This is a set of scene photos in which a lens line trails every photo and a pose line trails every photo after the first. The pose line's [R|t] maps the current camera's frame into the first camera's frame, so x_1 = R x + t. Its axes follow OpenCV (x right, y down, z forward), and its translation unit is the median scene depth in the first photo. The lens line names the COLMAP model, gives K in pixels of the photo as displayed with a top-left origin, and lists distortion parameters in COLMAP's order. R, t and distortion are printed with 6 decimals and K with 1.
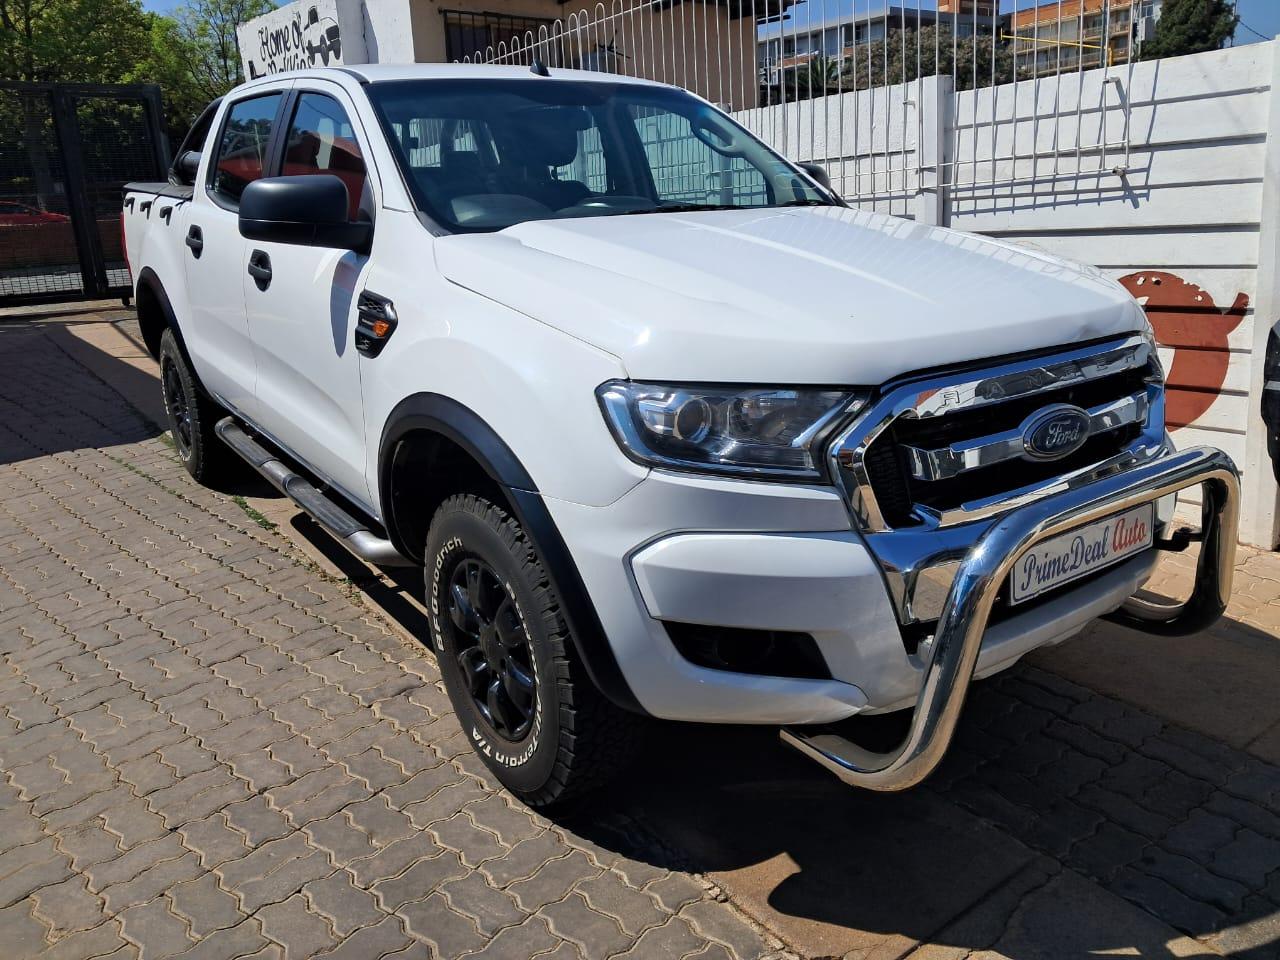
lens RADIAL K [[1008.8, 0, 647.5], [0, 1008.8, 472.0], [0, 0, 1]] dist [0.012113, -0.001283]
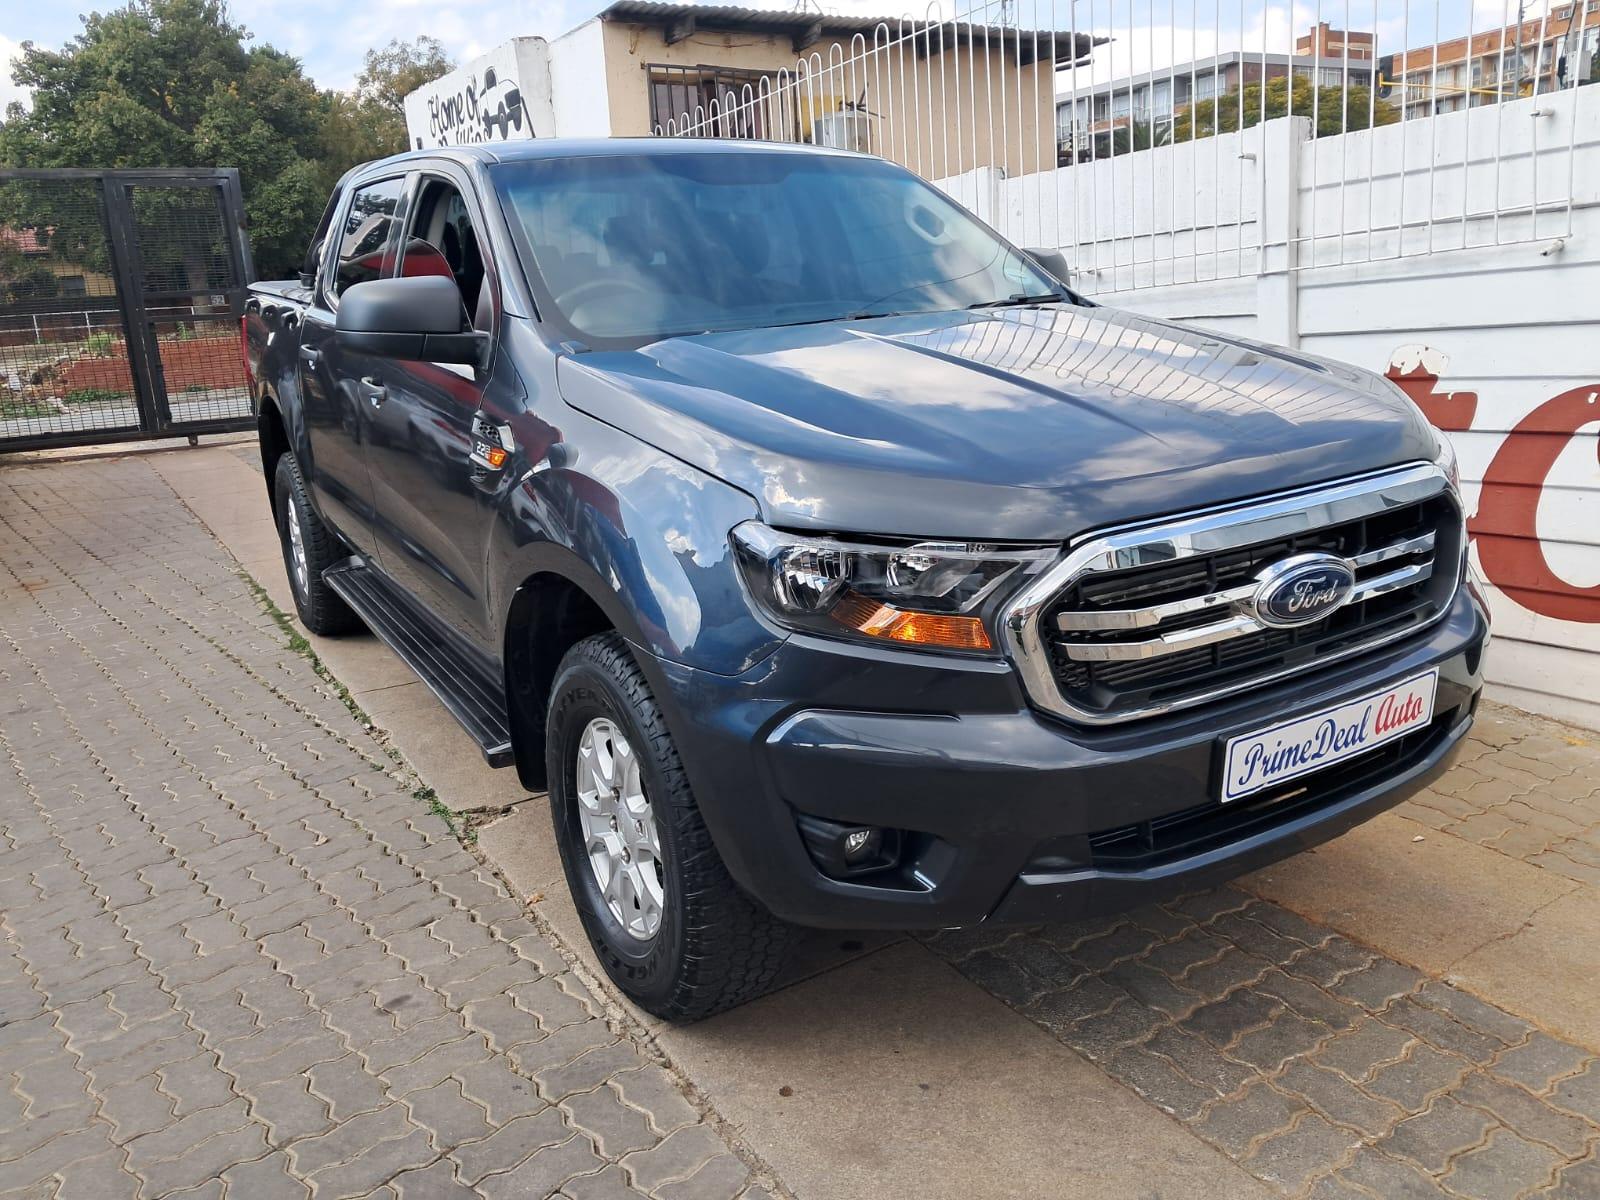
lens RADIAL K [[1261.0, 0, 807.0], [0, 1261.0, 595.8], [0, 0, 1]] dist [0.012113, -0.001283]
pose [[0.995784, 0.003973, -0.091647, 0.025908], [-0.007082, 0.999409, -0.033625, -0.016250], [0.091459, 0.034132, 0.995224, 0.073284]]
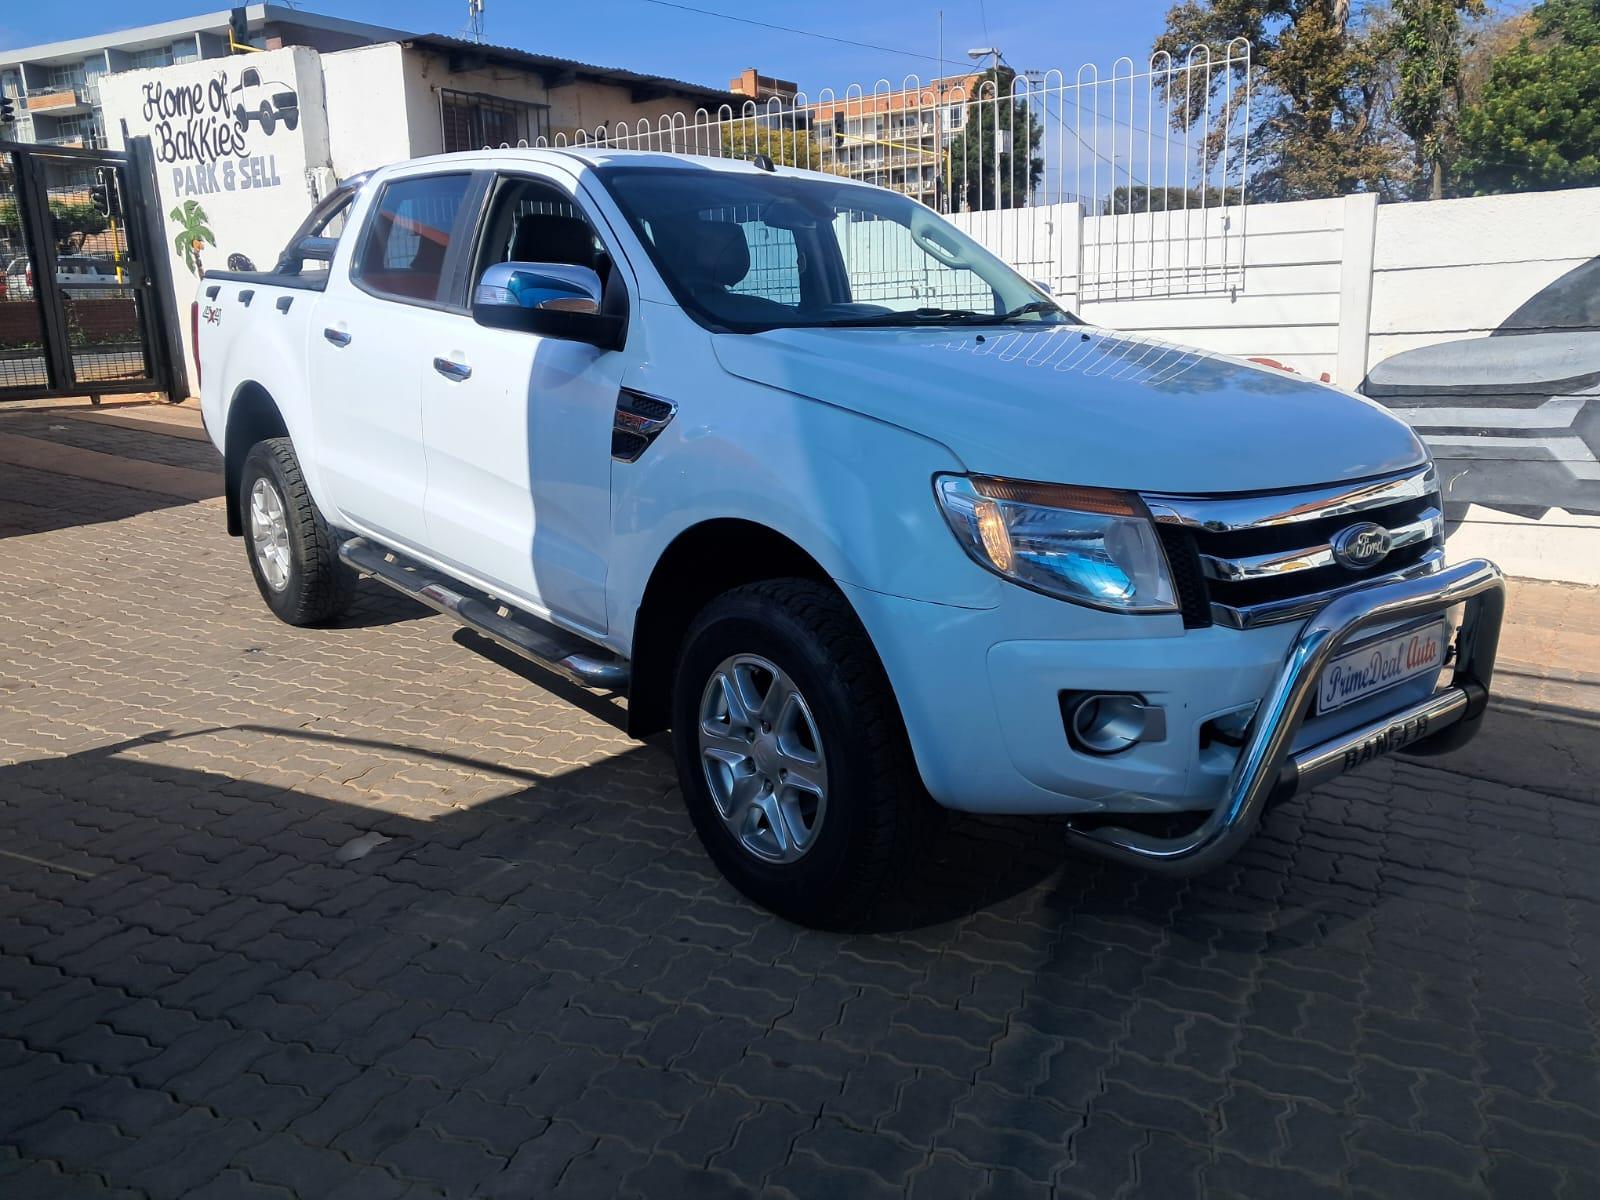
lens RADIAL K [[1261.0, 0, 812.7], [0, 1261.0, 571.8], [0, 0, 1]] dist [0.012113, -0.001283]
pose [[0.943630, -0.044105, 0.328050, -0.475832], [0.062545, 0.996988, -0.045868, 0.094994], [-0.325038, 0.063801, 0.943546, -0.284588]]
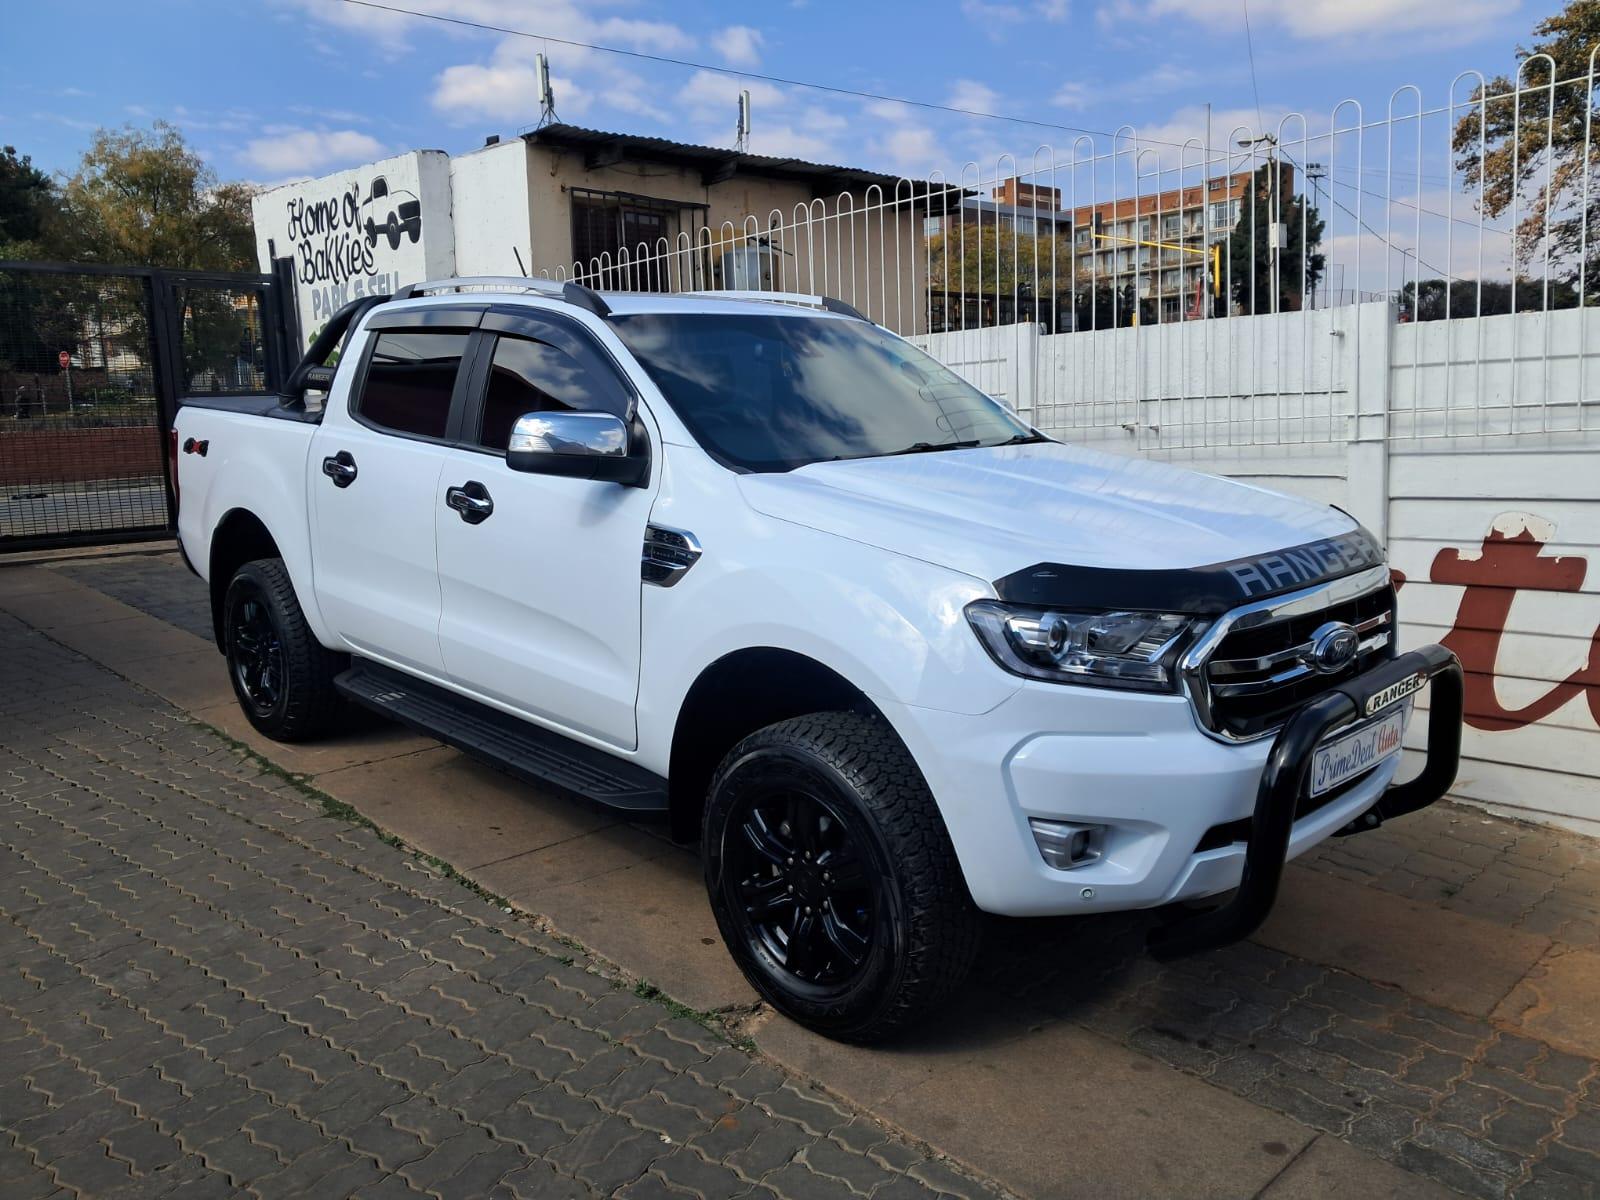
lens RADIAL K [[1261.0, 0, 796.3], [0, 1261.0, 577.3], [0, 0, 1]] dist [0.012113, -0.001283]
pose [[0.992503, 0.001470, 0.122214, -0.251215], [0.014469, 0.991483, -0.129429, -0.050914], [-0.121364, 0.130227, 0.984028, 0.099101]]
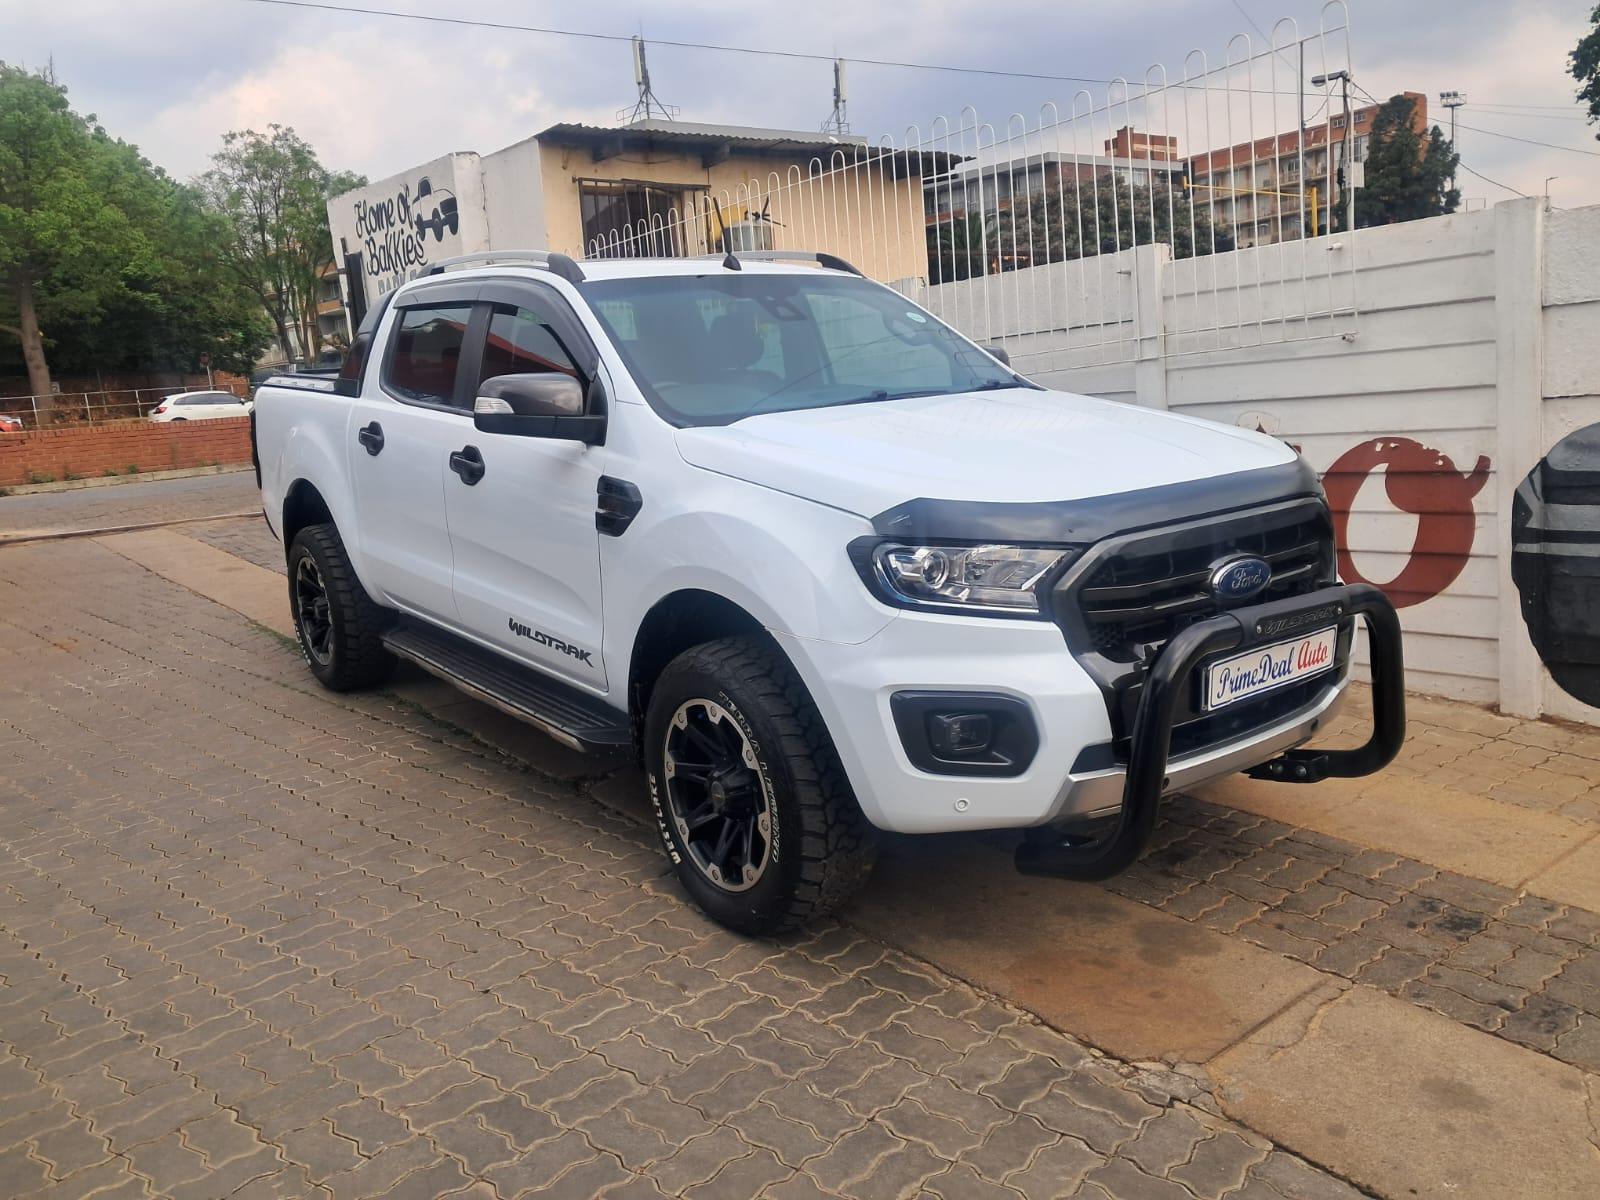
lens RADIAL K [[1261.0, 0, 796.2], [0, 1261.0, 606.4], [0, 0, 1]] dist [0.012113, -0.001283]
pose [[0.999328, -0.029276, 0.022072, -0.077752], [0.031115, 0.995619, -0.088178, 0.040226], [-0.019393, 0.088805, 0.995860, -0.139008]]
